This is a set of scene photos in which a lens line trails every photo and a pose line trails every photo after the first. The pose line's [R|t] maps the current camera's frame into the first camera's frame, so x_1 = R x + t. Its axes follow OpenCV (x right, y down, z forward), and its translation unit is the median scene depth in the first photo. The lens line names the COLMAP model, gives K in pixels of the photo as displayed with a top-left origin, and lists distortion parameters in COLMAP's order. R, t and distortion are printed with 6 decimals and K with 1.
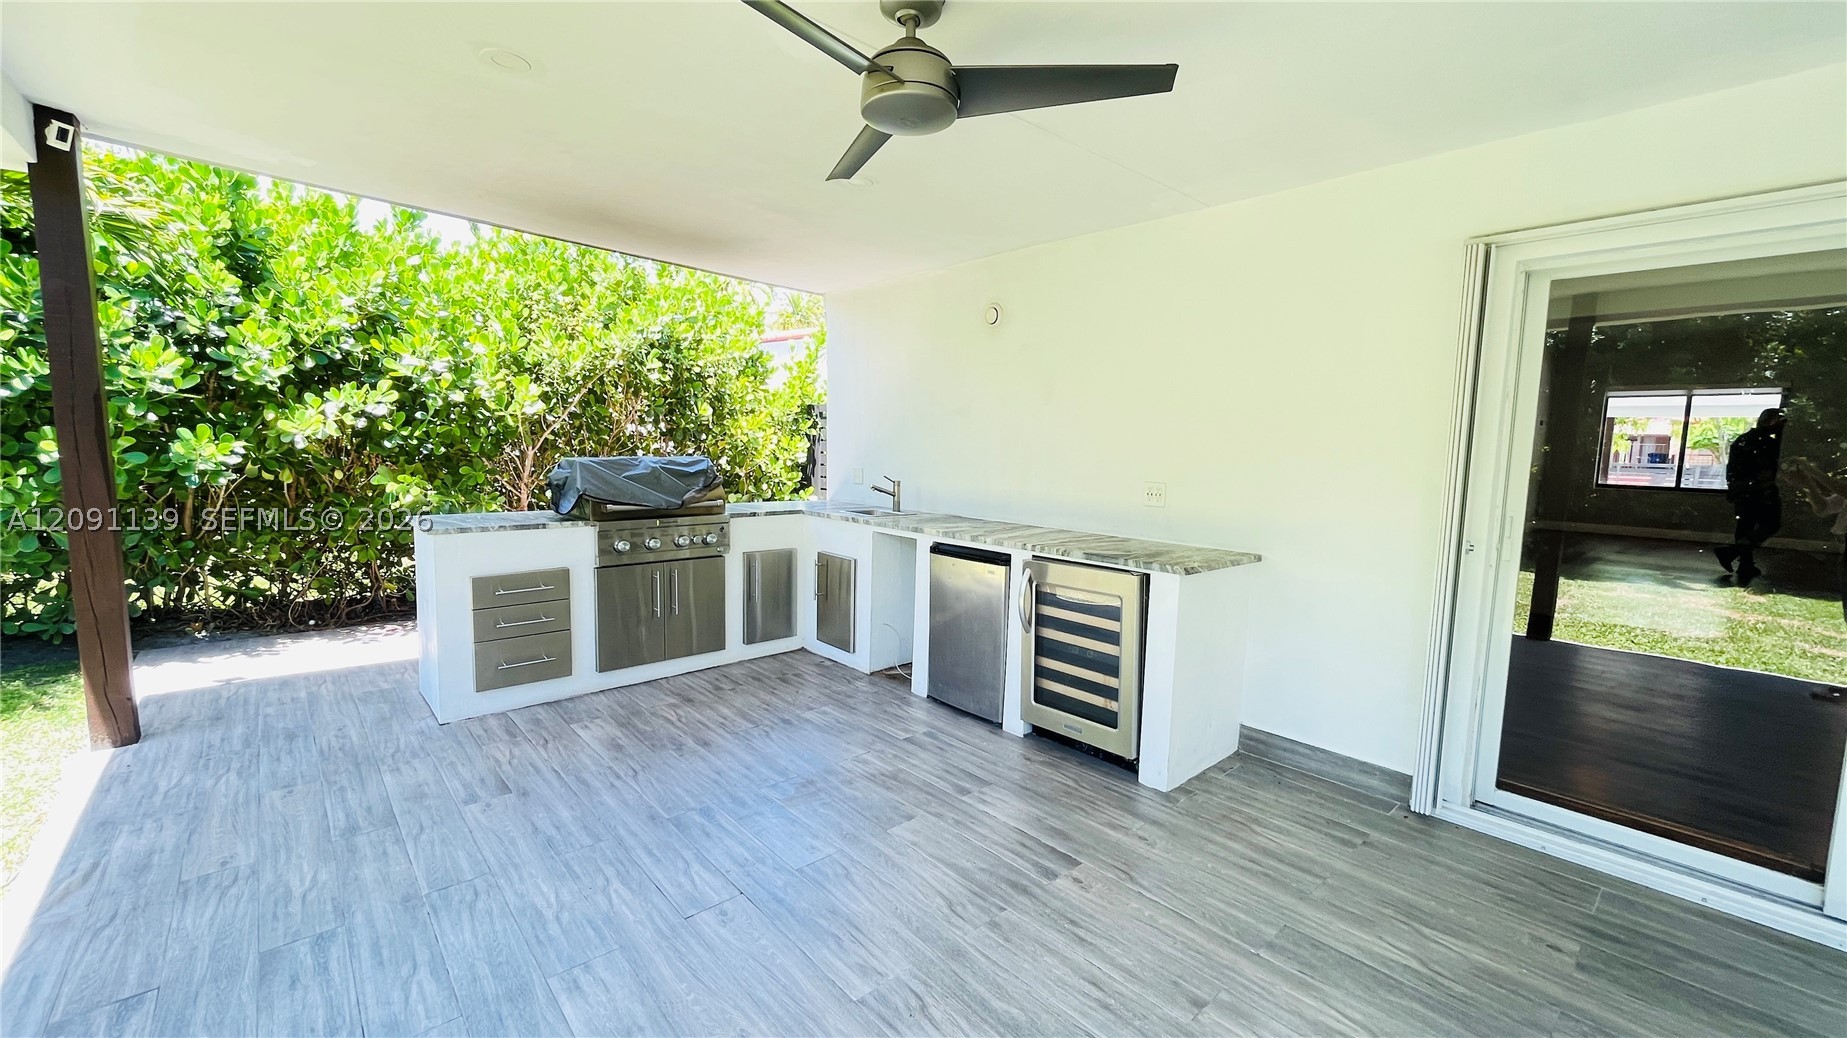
lens RADIAL K [[743.0, 0, 924.7], [0, 743.0, 519.4], [0, 0, 1]] dist [-0.003092, 0.000553]
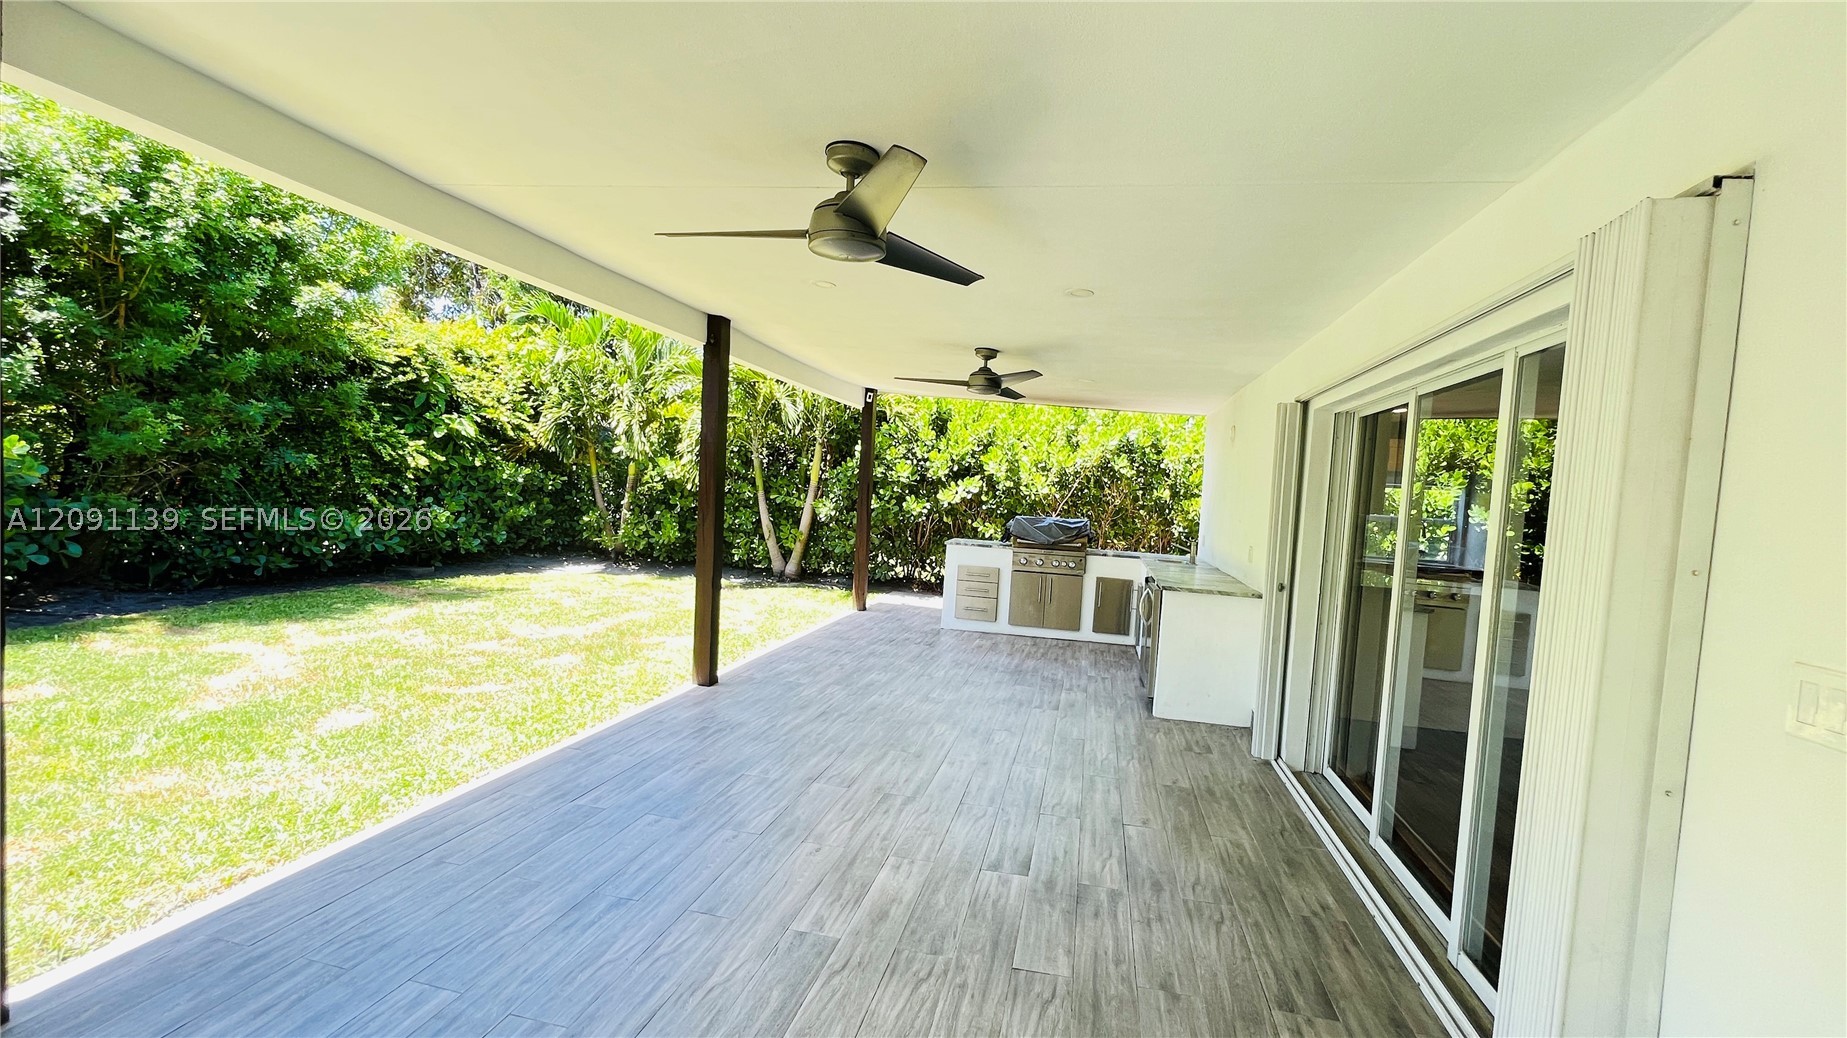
lens RADIAL K [[743.0, 0, 924.3], [0, 743.0, 516.1], [0, 0, 1]] dist [-0.003092, 0.000553]
pose [[0.580841, 0.042194, -0.812923, 0.912882], [-0.133042, 0.990148, -0.043667, 0.034724], [0.803071, 0.133516, 0.580732, -0.319903]]
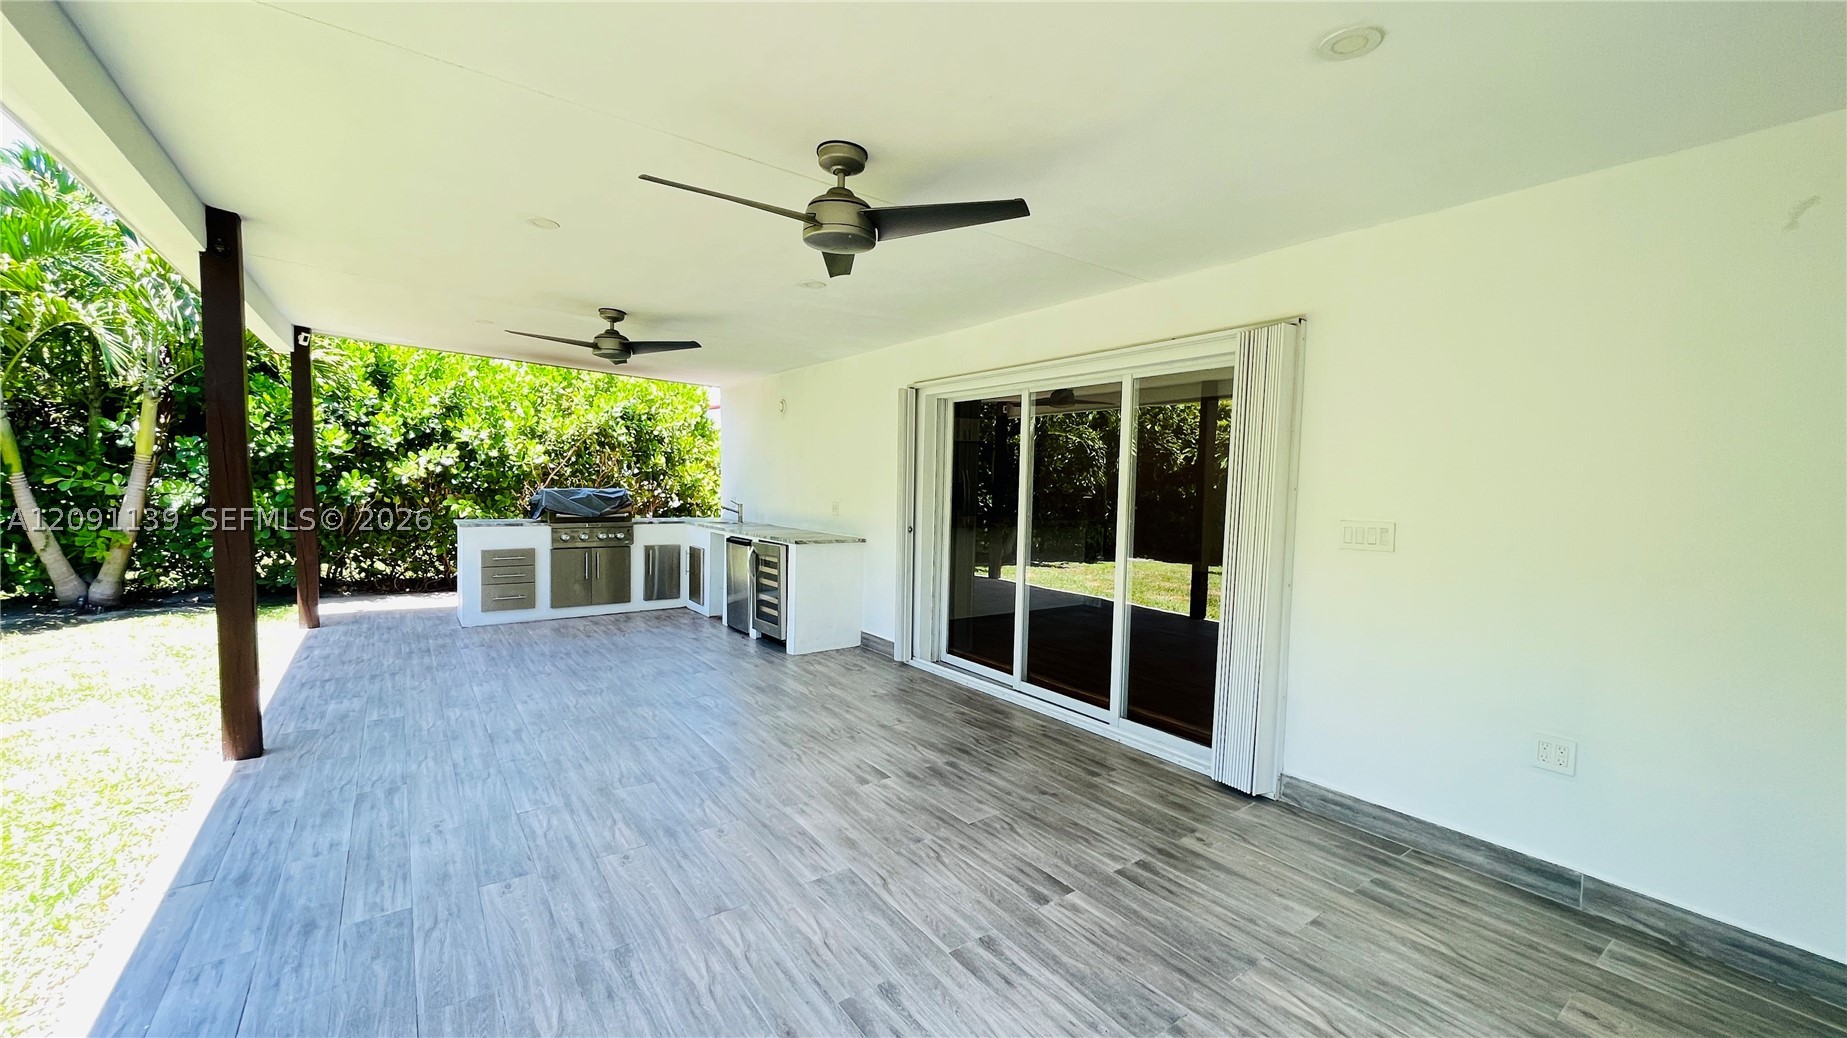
lens RADIAL K [[743.0, 0, 923.4], [0, 743.0, 520.0], [0, 0, 1]] dist [-0.003092, 0.000553]
pose [[0.994526, 0.005339, -0.104357, 0.572975], [-0.011085, 0.998449, -0.054557, 0.073721], [0.103904, 0.055415, 0.993042, -0.622434]]
